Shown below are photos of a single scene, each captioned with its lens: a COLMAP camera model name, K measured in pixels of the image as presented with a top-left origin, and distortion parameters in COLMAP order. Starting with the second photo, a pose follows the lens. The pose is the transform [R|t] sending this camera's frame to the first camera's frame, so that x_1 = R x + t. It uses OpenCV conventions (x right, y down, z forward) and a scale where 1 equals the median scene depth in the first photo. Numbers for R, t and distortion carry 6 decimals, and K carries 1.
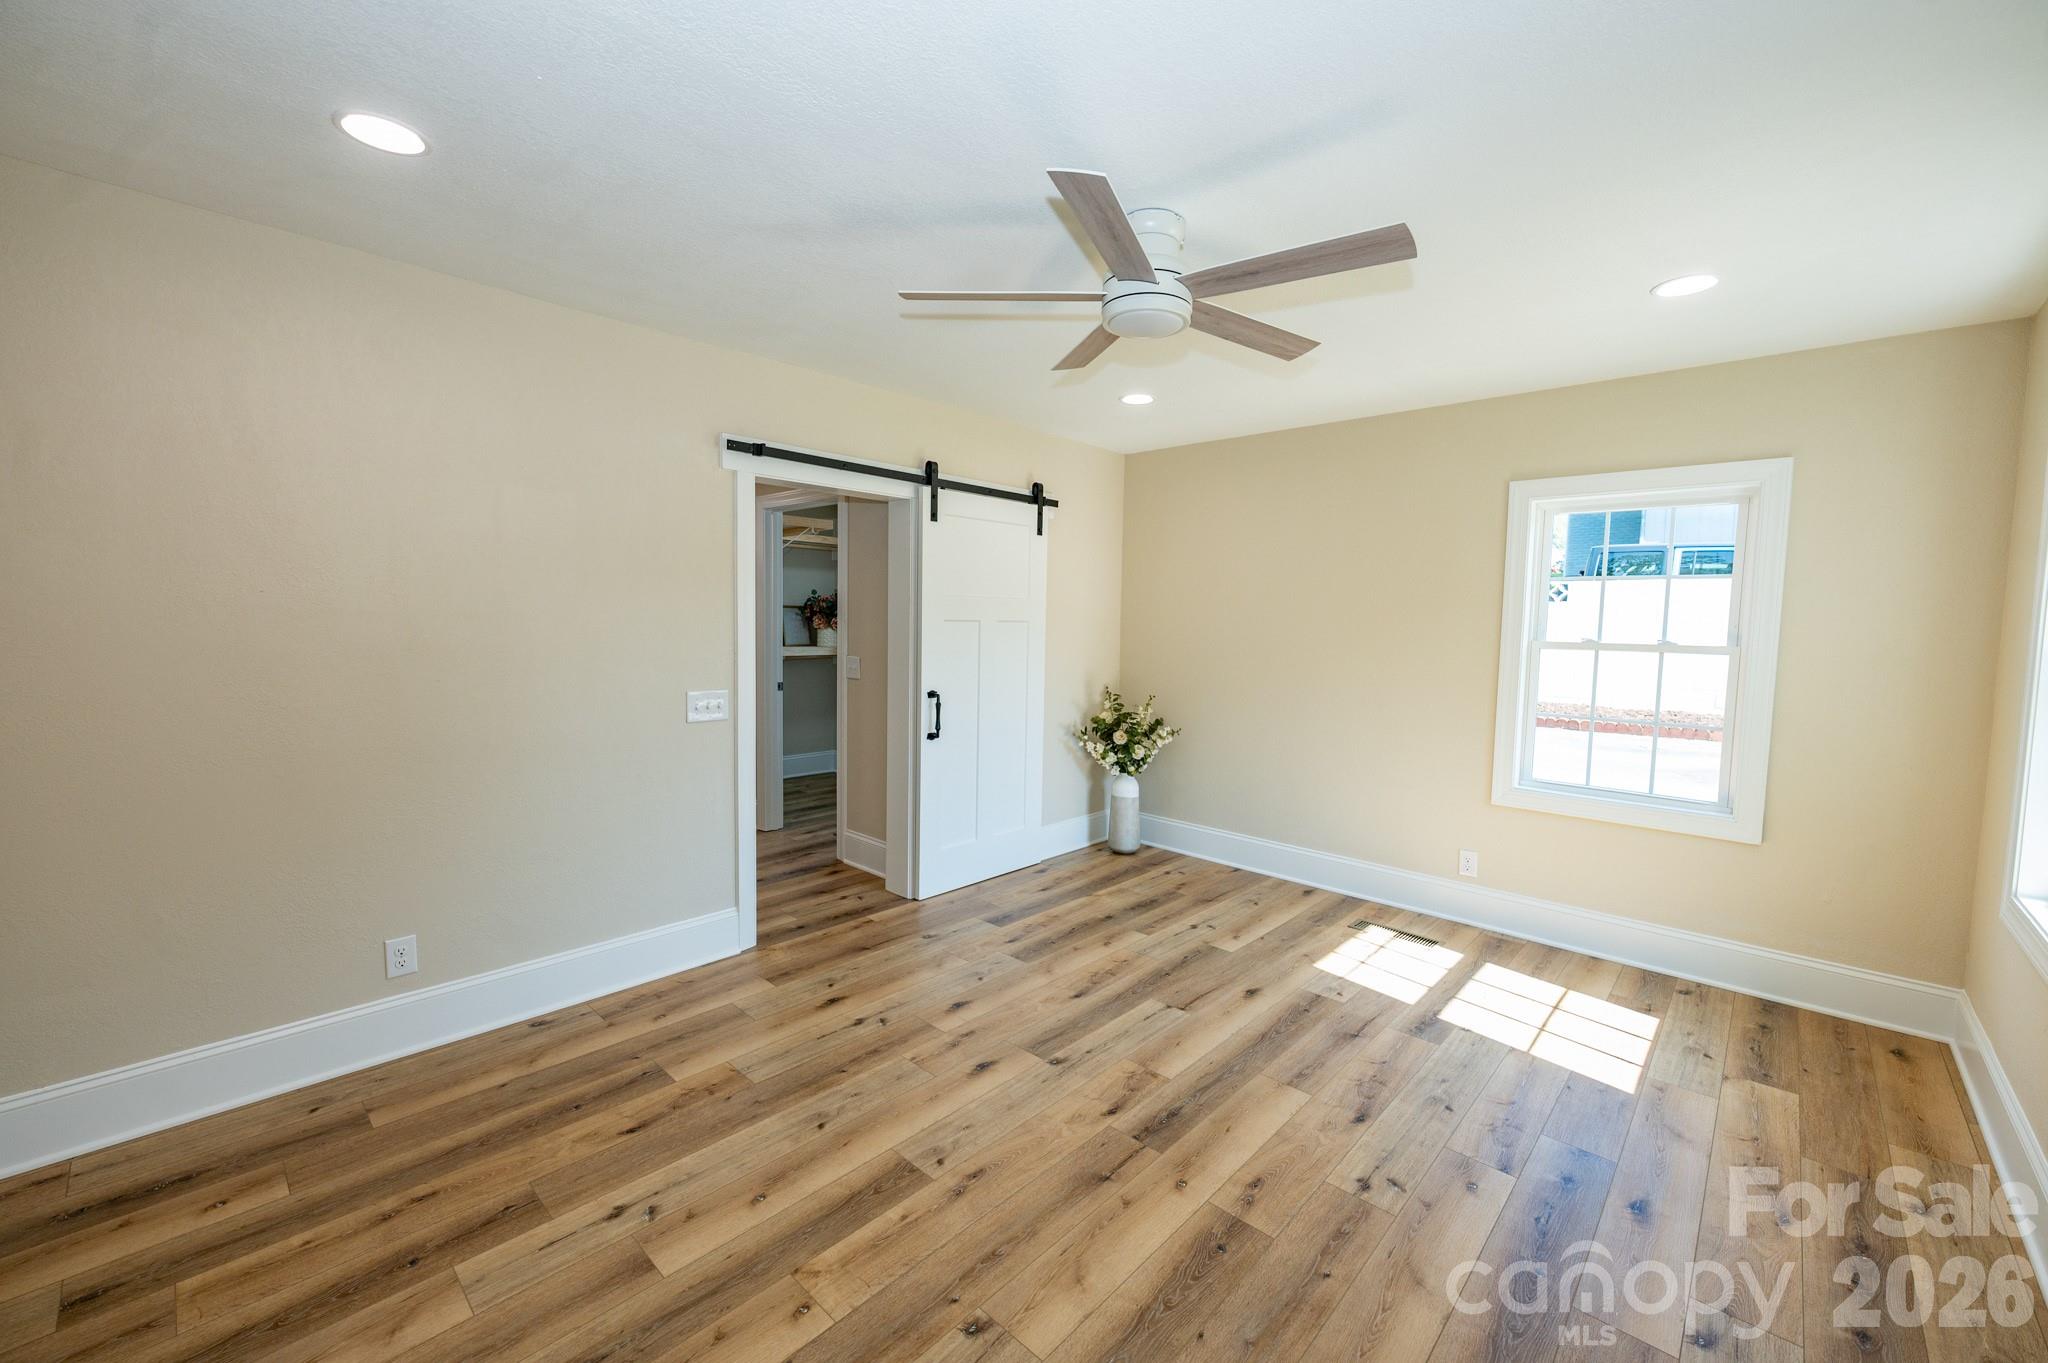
lens RADIAL K [[808.4, 0, 1026.3], [0, 808.4, 685.6], [0, 0, 1]] dist [-0.001899, 0.000305]
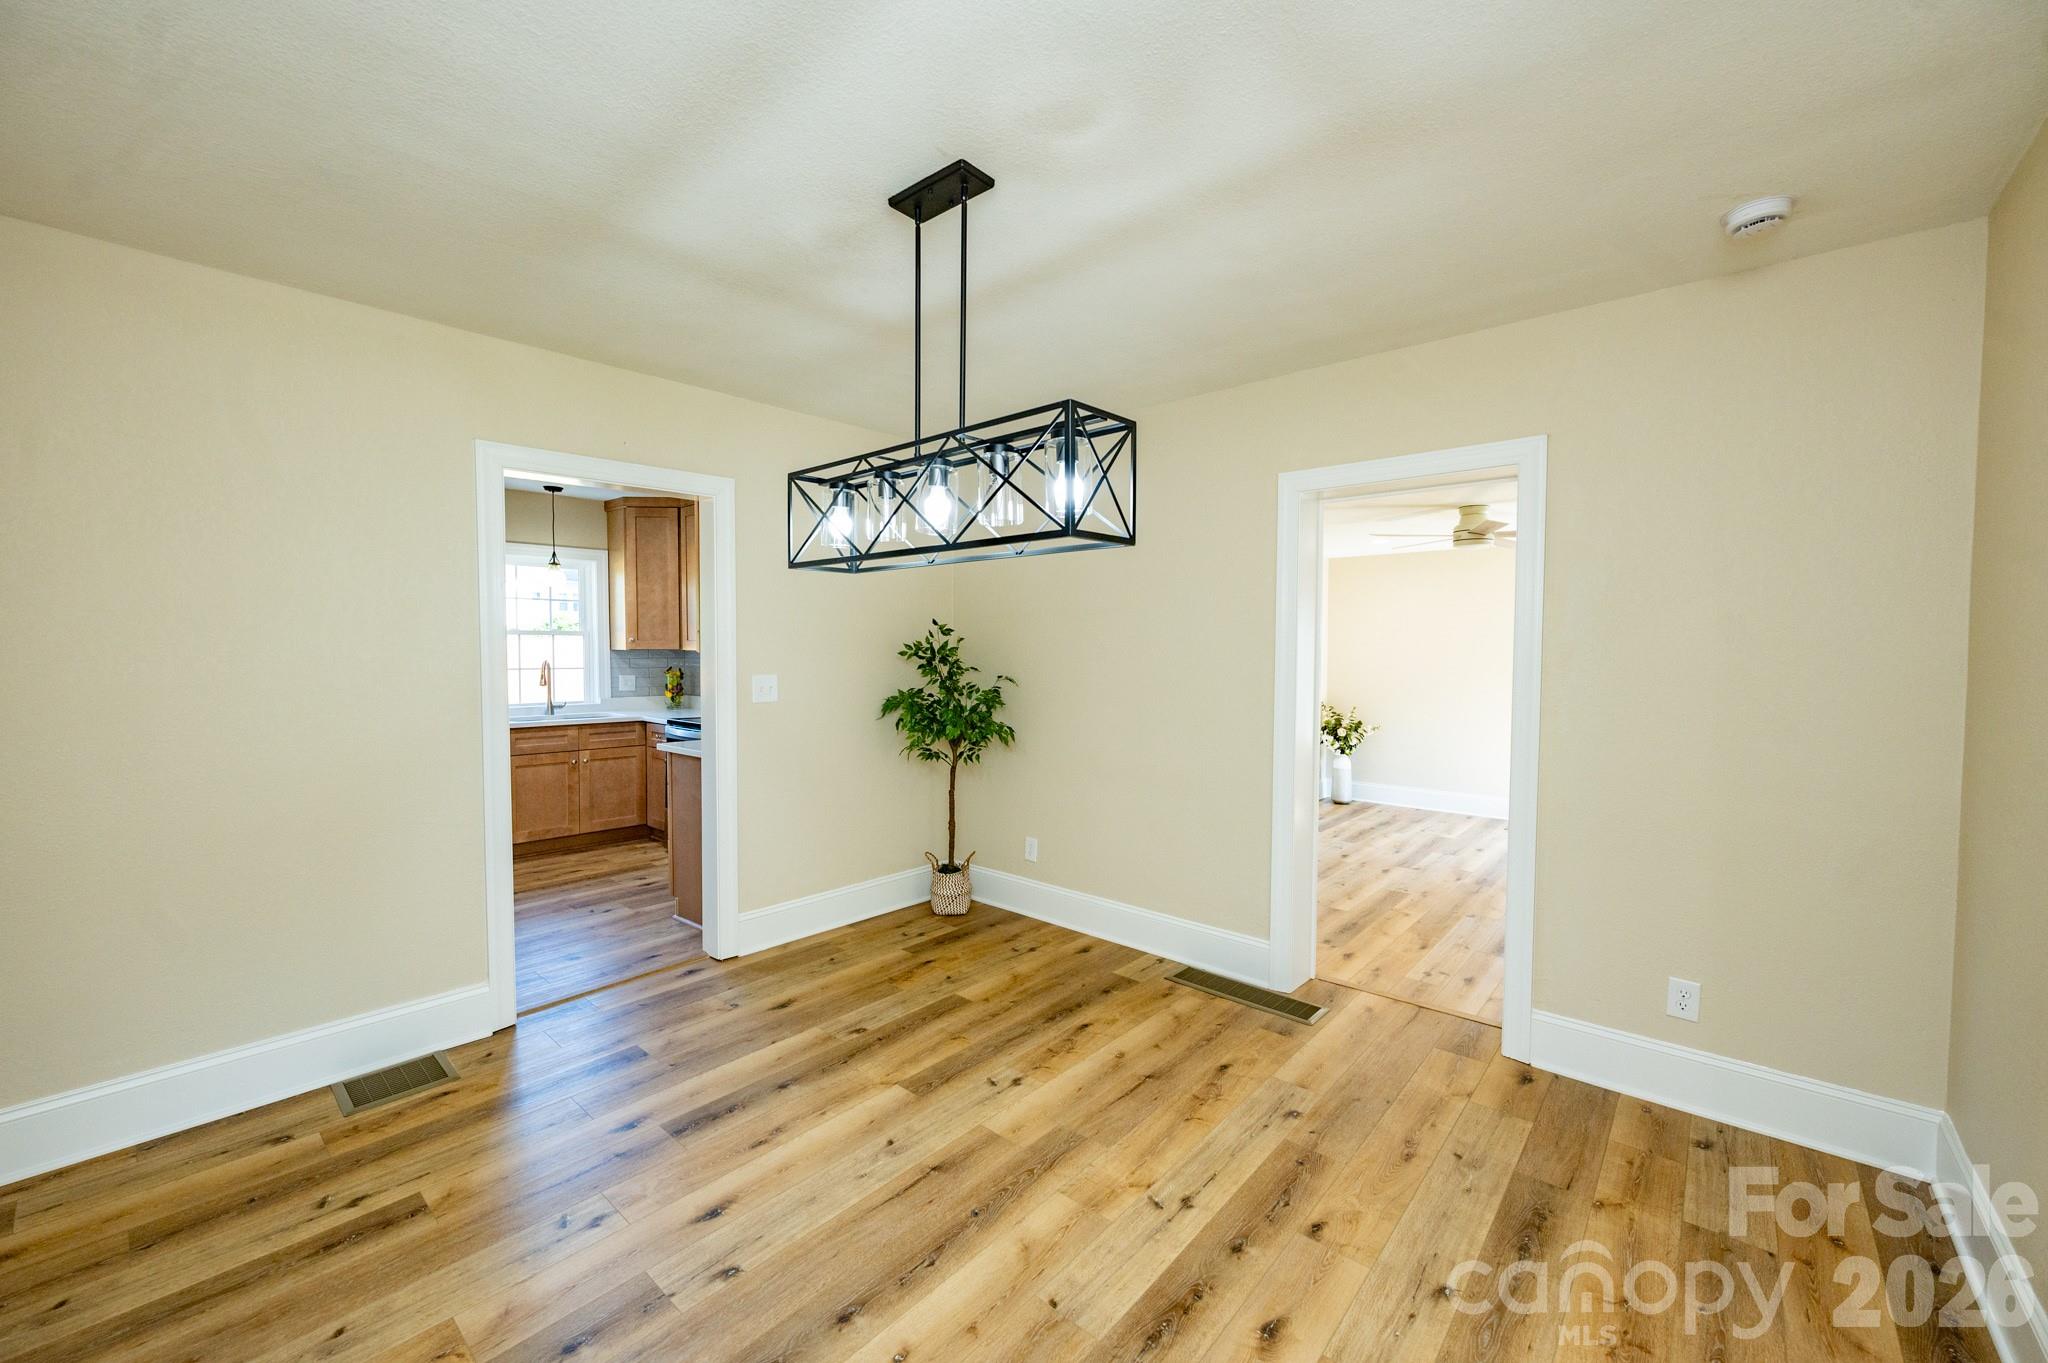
lens RADIAL K [[808.4, 0, 1026.3], [0, 808.4, 685.6], [0, 0, 1]] dist [-0.001899, 0.000305]
pose [[0.999058, -0.011673, 0.041787, -1.125530], [0.013119, 0.999319, -0.034488, 0.033474], [-0.041356, 0.035004, 0.998531, -1.177862]]
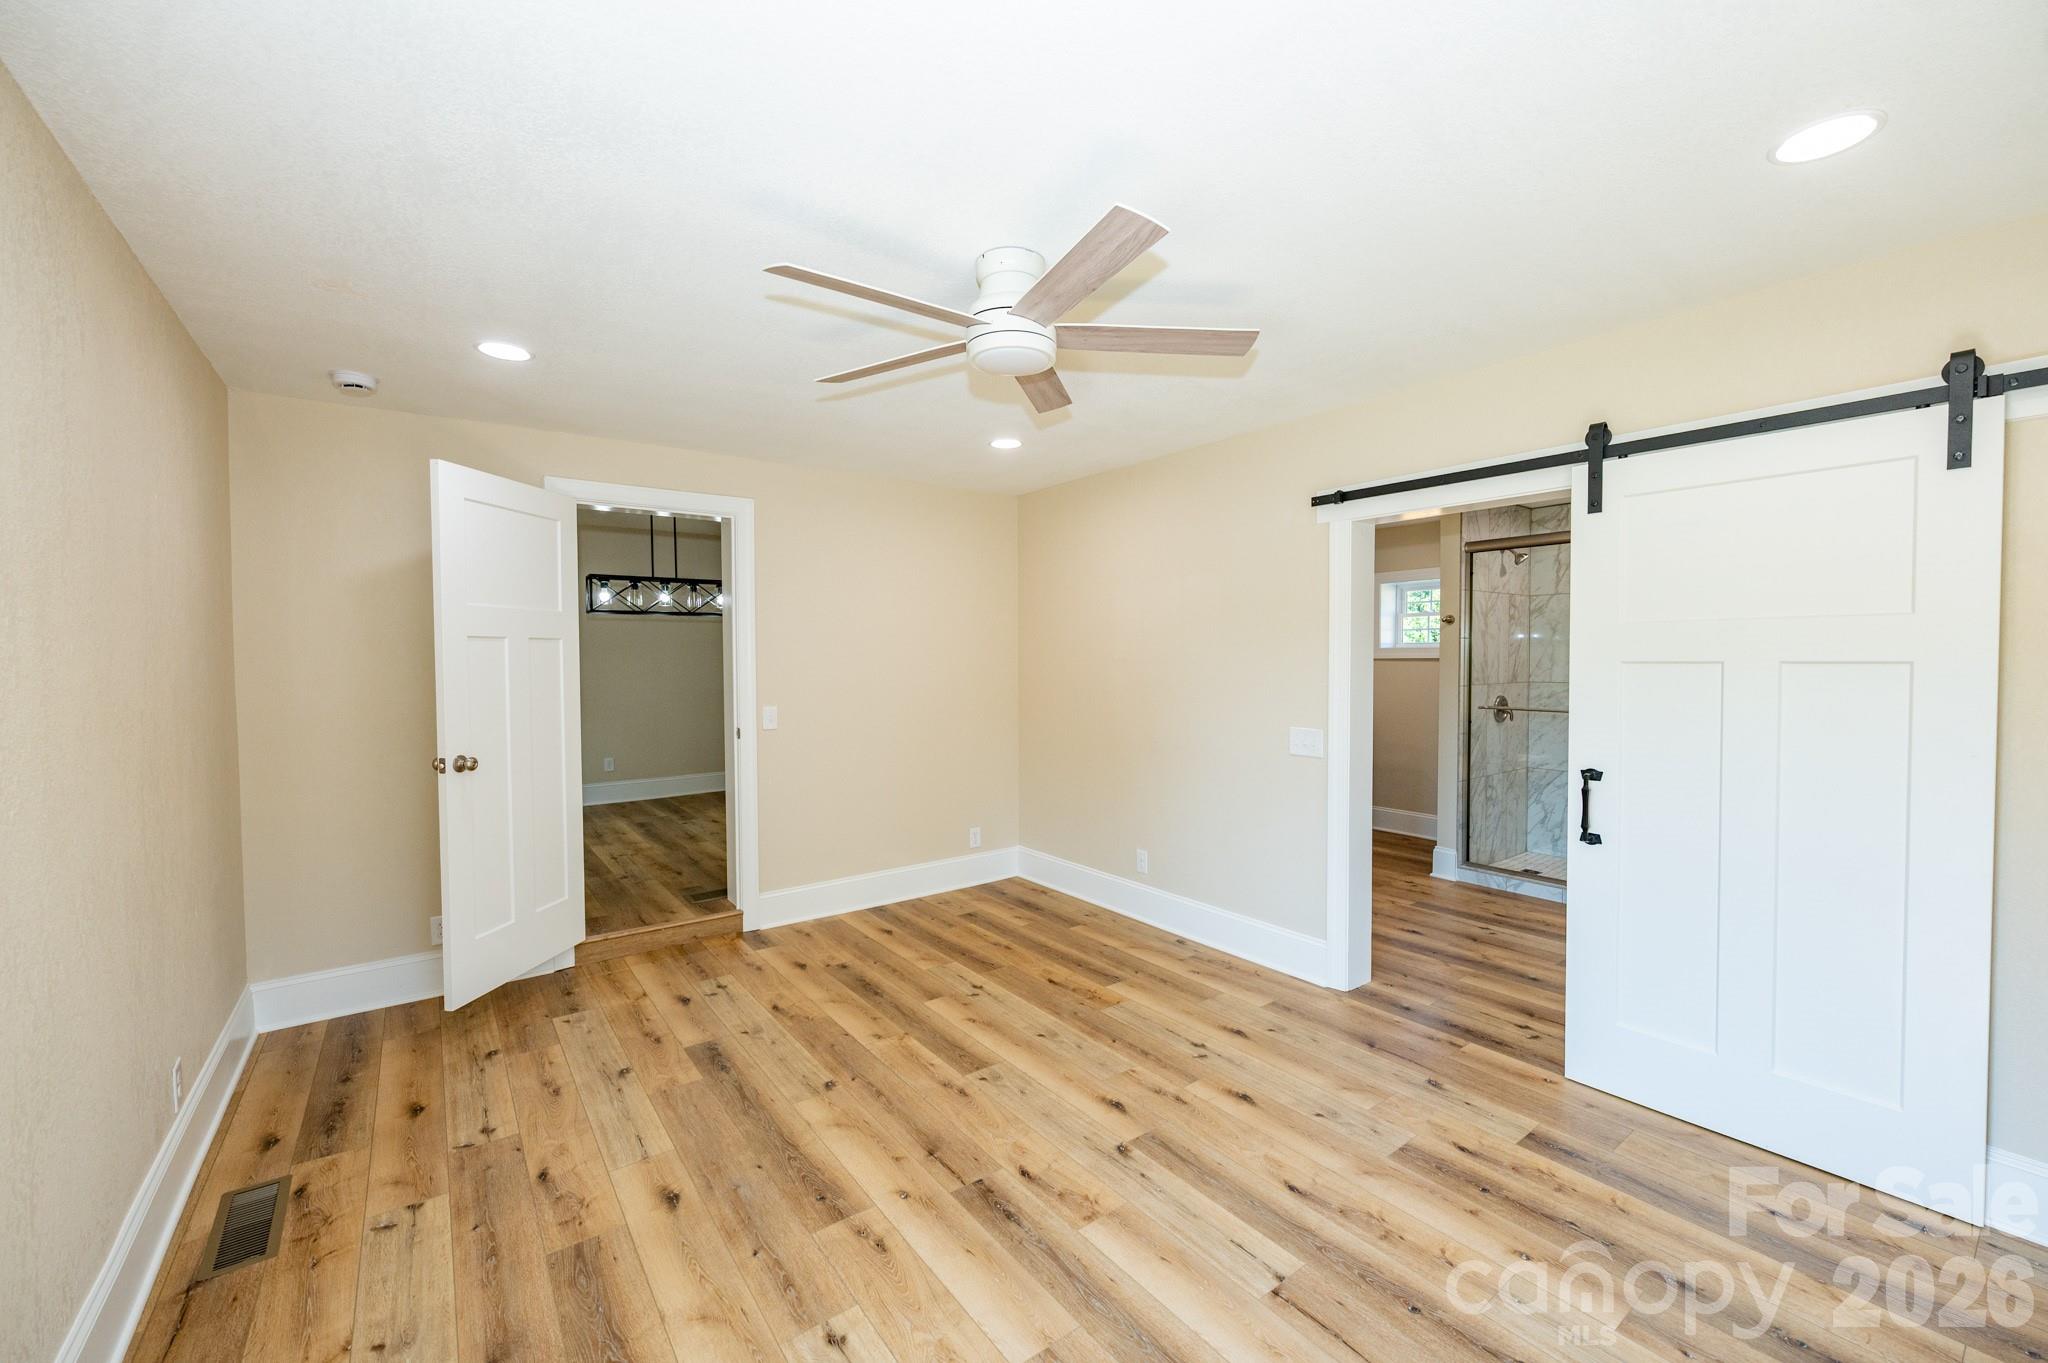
lens RADIAL K [[808.4, 0, 1026.3], [0, 808.4, 685.6], [0, 0, 1]] dist [-0.001899, 0.000305]
pose [[-0.169452, 0.018837, -0.985358, 0.957088], [-0.080258, 0.996233, 0.032847, -0.071962], [0.982265, 0.084649, -0.167301, 1.029073]]
